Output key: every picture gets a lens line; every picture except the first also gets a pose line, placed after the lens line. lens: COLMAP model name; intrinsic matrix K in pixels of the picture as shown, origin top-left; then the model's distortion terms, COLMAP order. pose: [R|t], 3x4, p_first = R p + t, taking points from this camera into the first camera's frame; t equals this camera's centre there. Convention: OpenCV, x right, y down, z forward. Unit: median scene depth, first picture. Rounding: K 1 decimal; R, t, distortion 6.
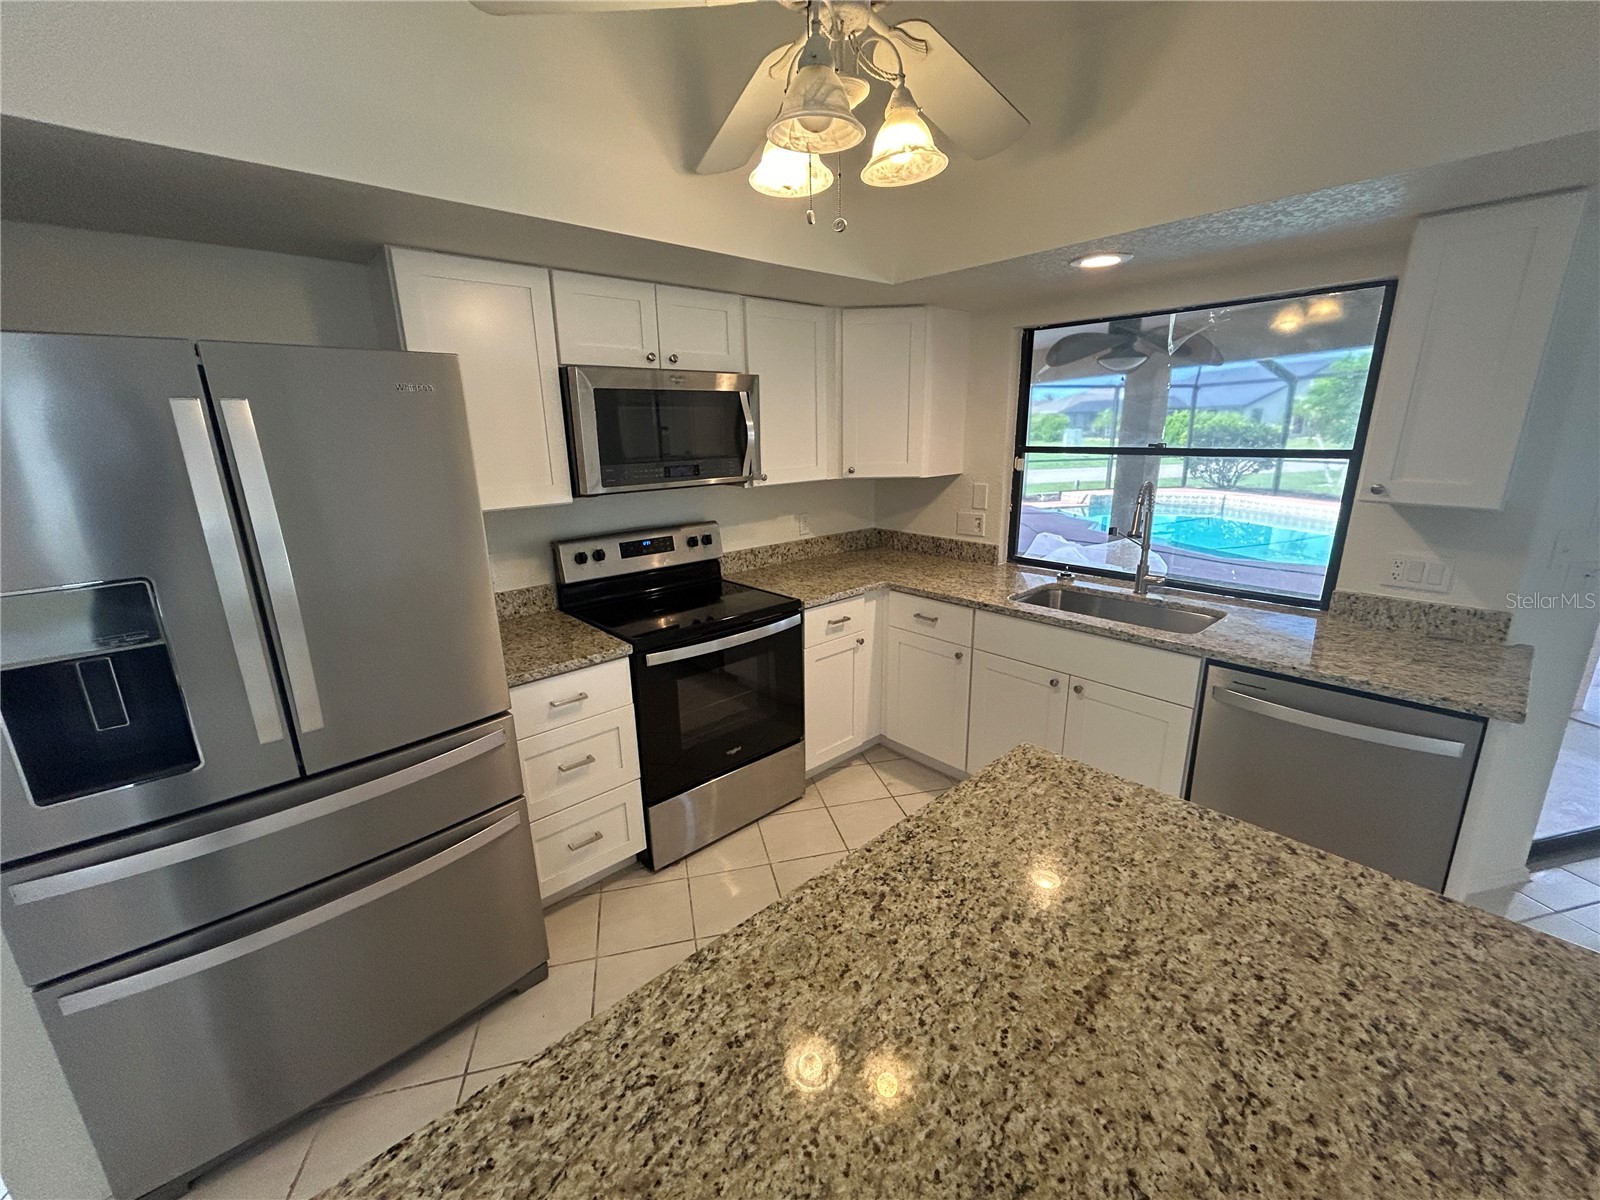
lens RADIAL K [[647.8, 0, 800.0], [0, 647.8, 600.0], [0, 0, 1]] dist [0.001519, 0.000105]
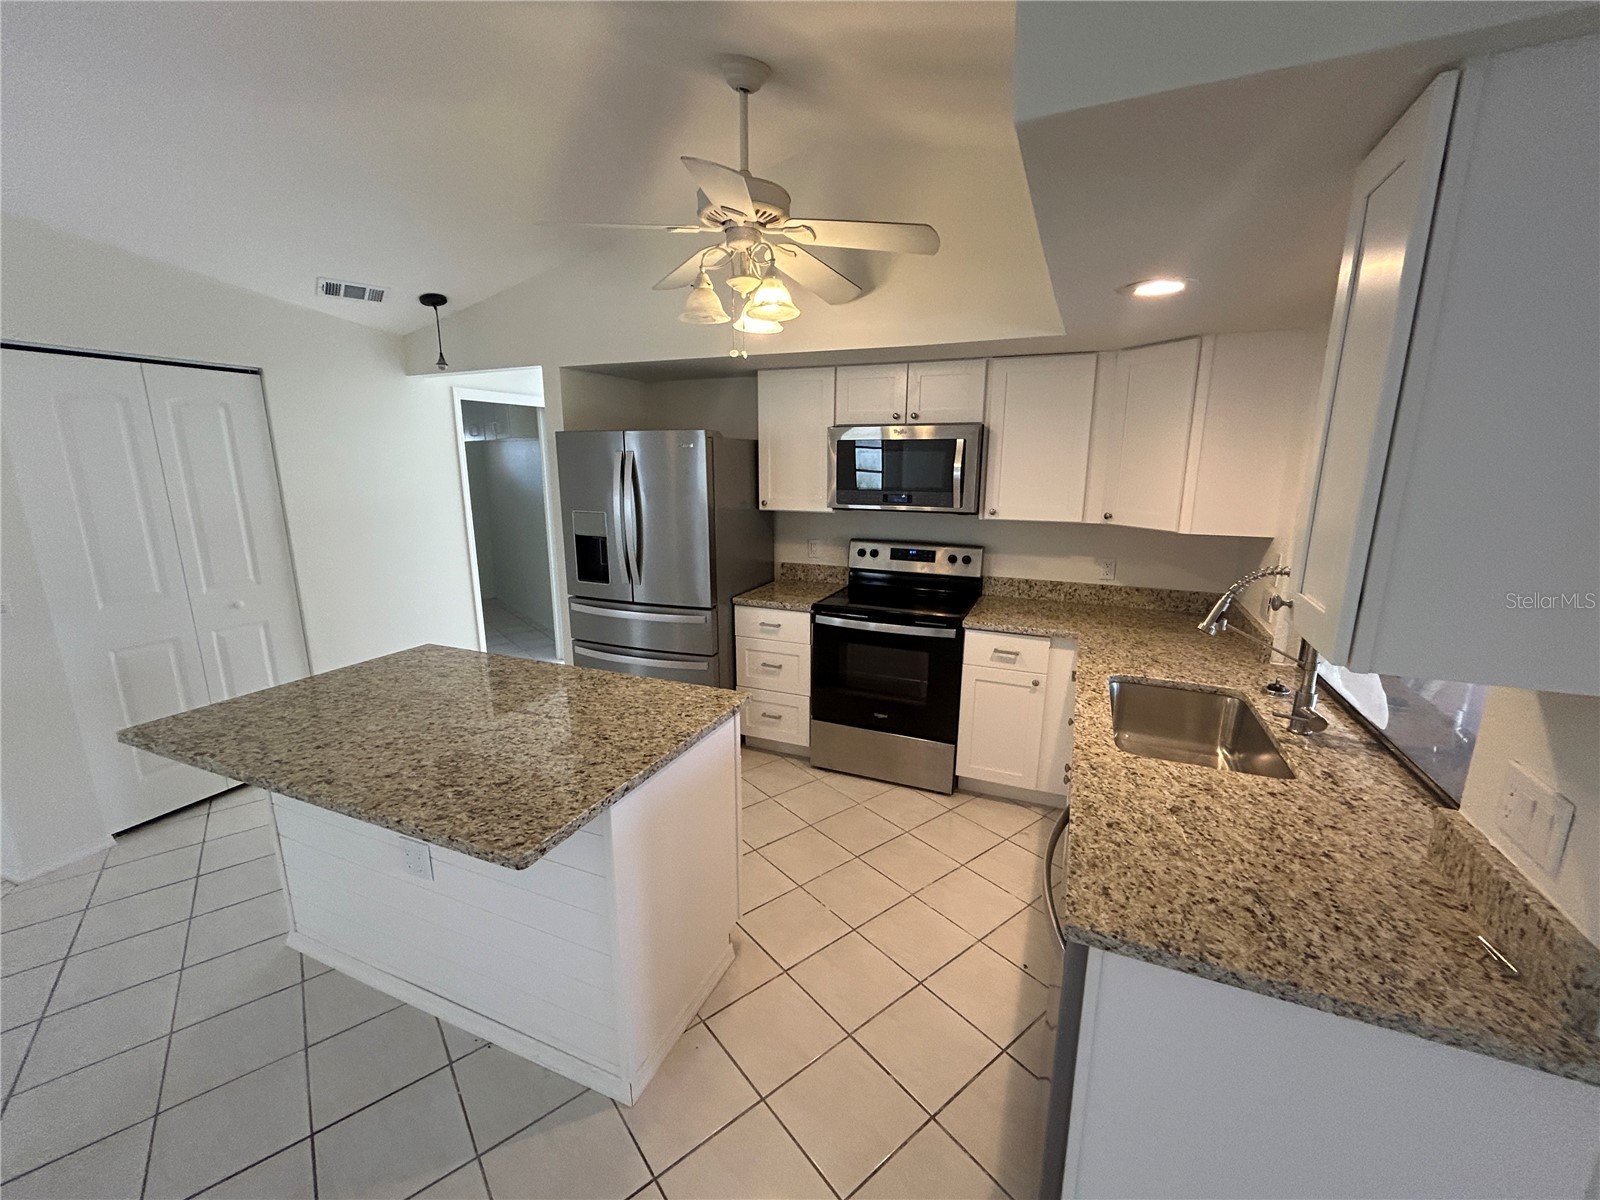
lens RADIAL K [[647.8, 0, 800.0], [0, 647.8, 600.0], [0, 0, 1]] dist [0.001519, 0.000105]
pose [[0.422154, 0.214948, -0.880672, 0.878641], [-0.248688, 0.961671, 0.115508, -0.092874], [0.871746, 0.170251, 0.459428, 0.221853]]
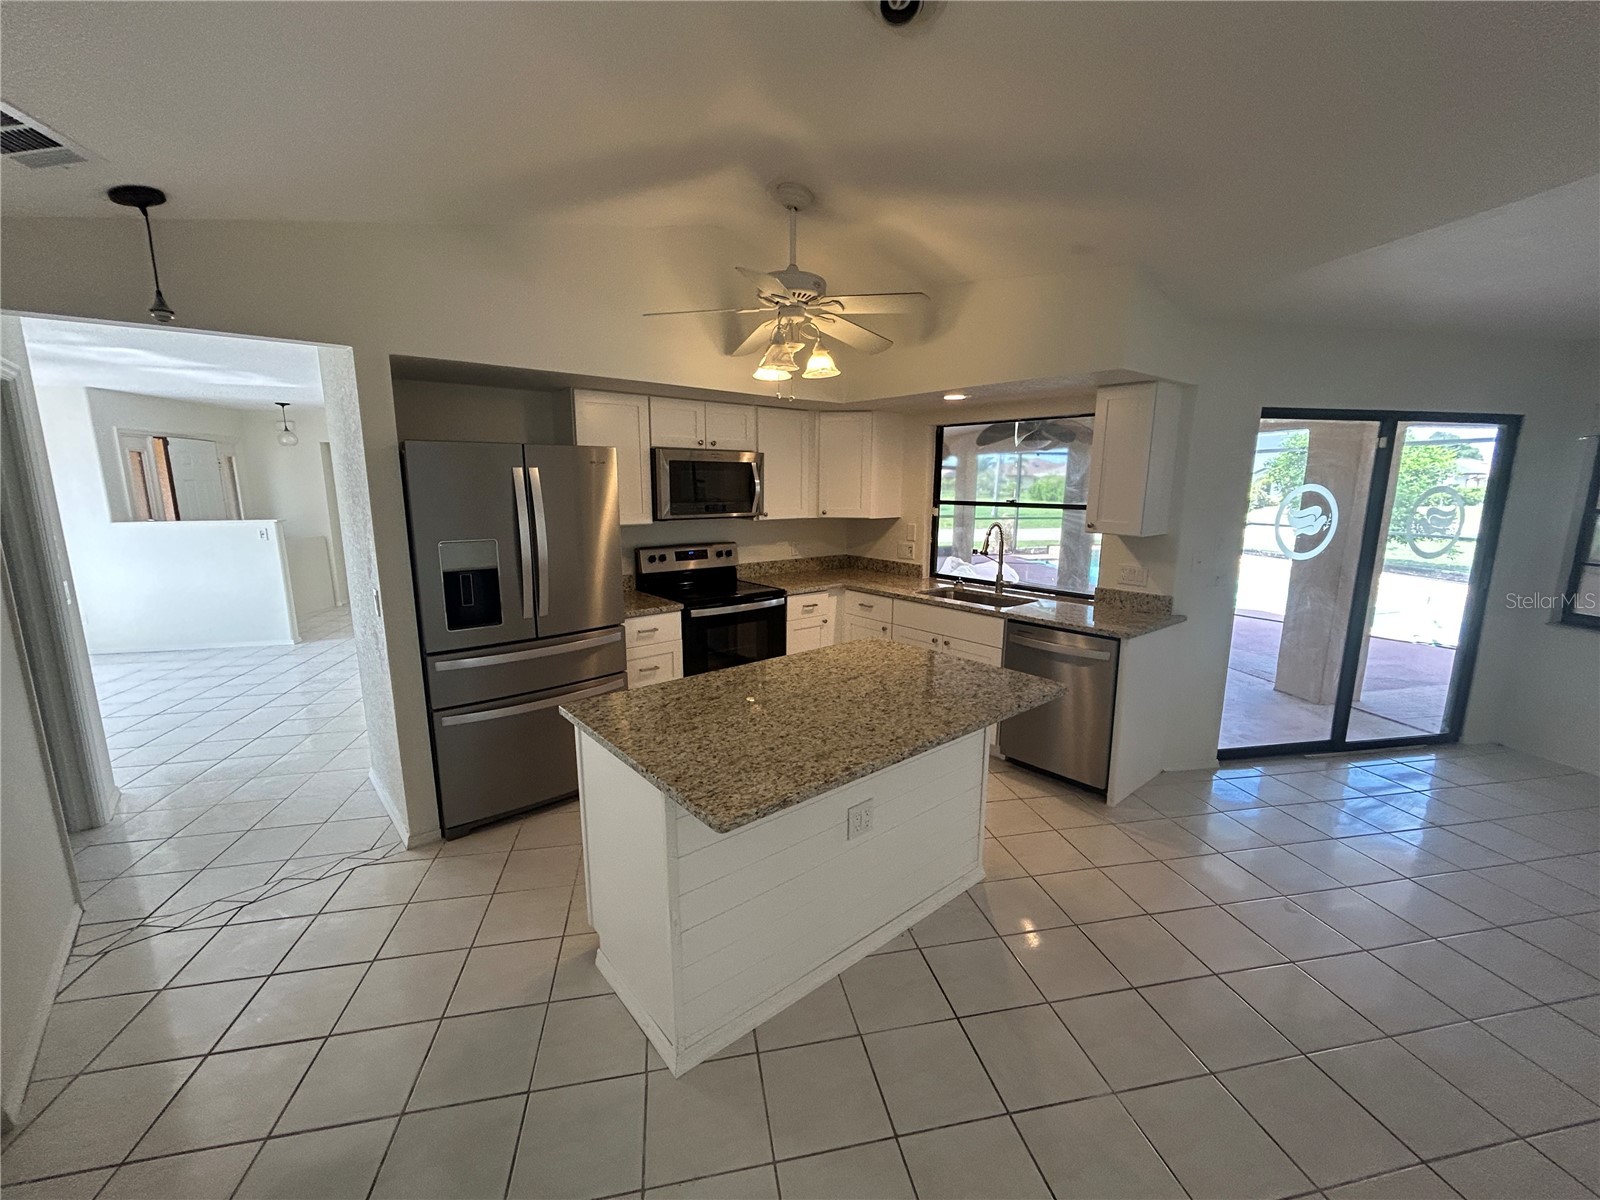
lens RADIAL K [[642.3, 0, 800.0], [0, 642.3, 600.0], [0, 0, 1]] dist [0.000567, -0.000013]
pose [[0.998953, 0.031204, -0.033457, 0.093124], [-0.033769, 0.996299, -0.079042, 0.151473], [0.030867, 0.080089, 0.996310, -0.591294]]
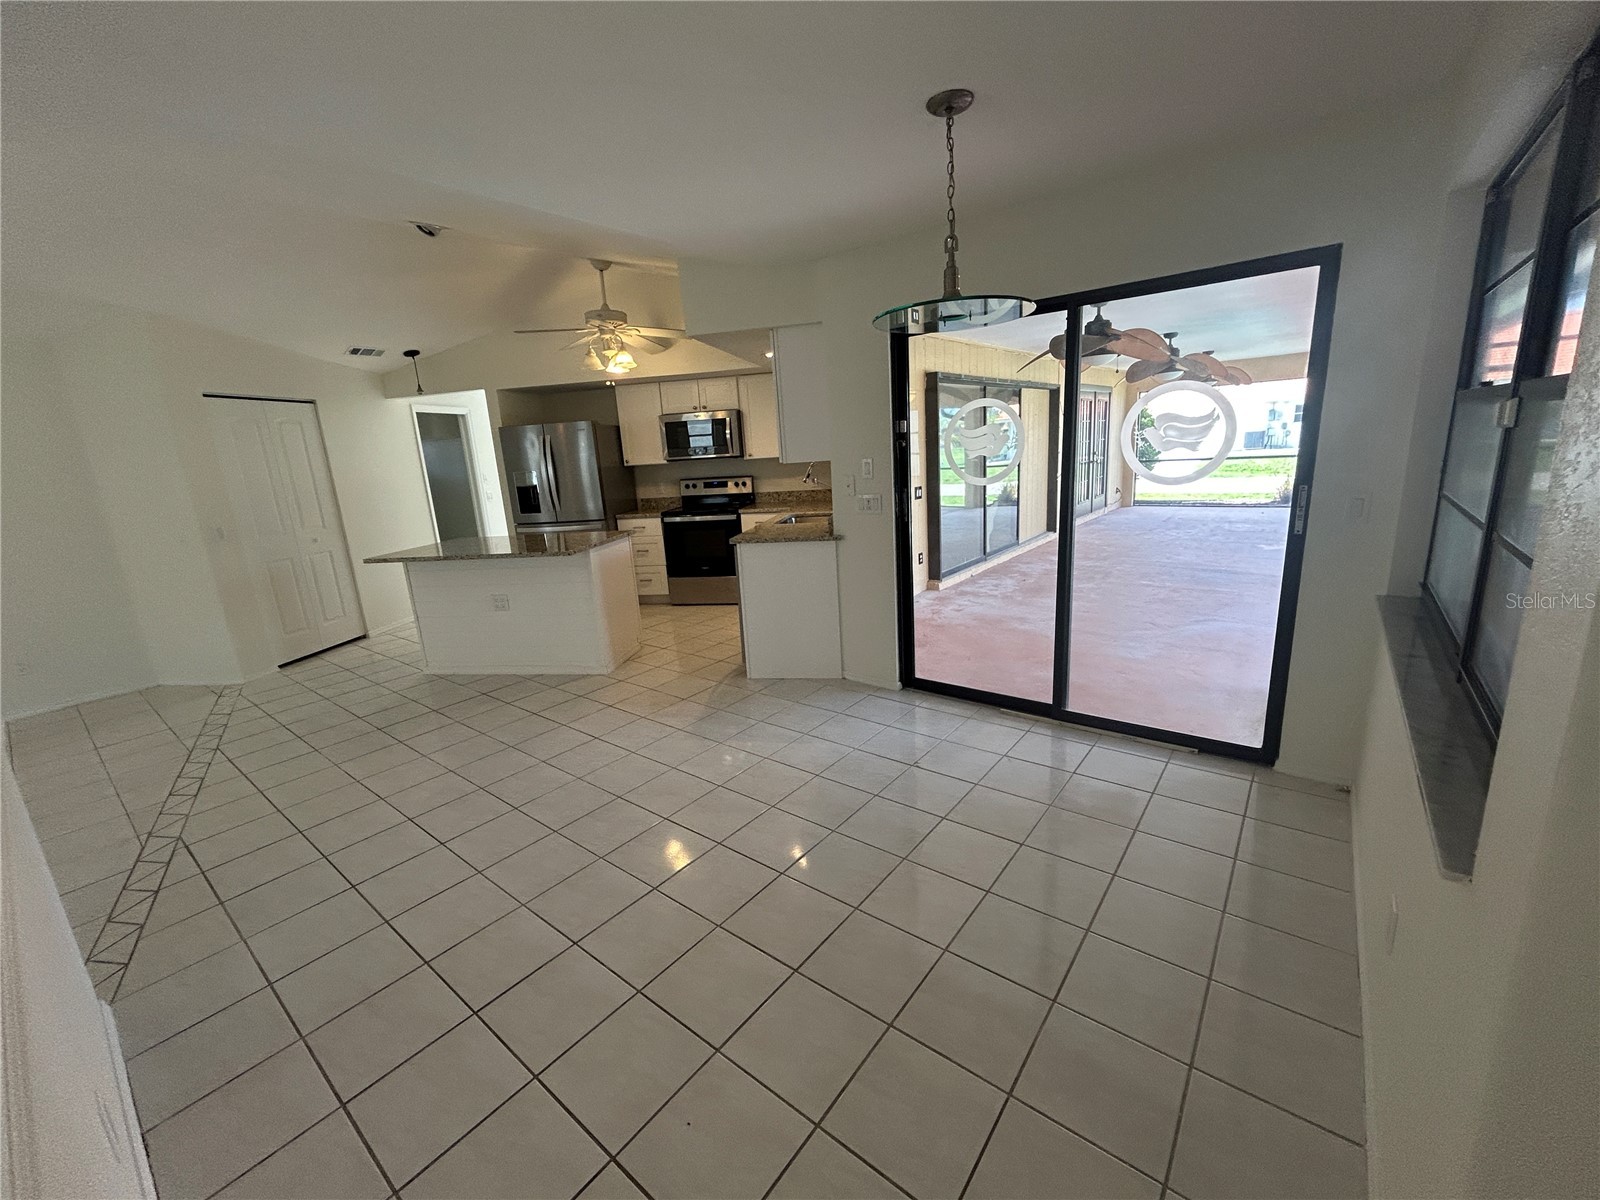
lens RADIAL K [[646.3, 0, 800.0], [0, 646.3, 600.0], [0, 0, 1]] dist [0.000324, -0.000017]
pose [[0.615700, 0.165174, -0.770475, 1.913607], [-0.158419, 0.983766, 0.084305, 0.087719], [0.771892, 0.070151, 0.631871, -0.229746]]
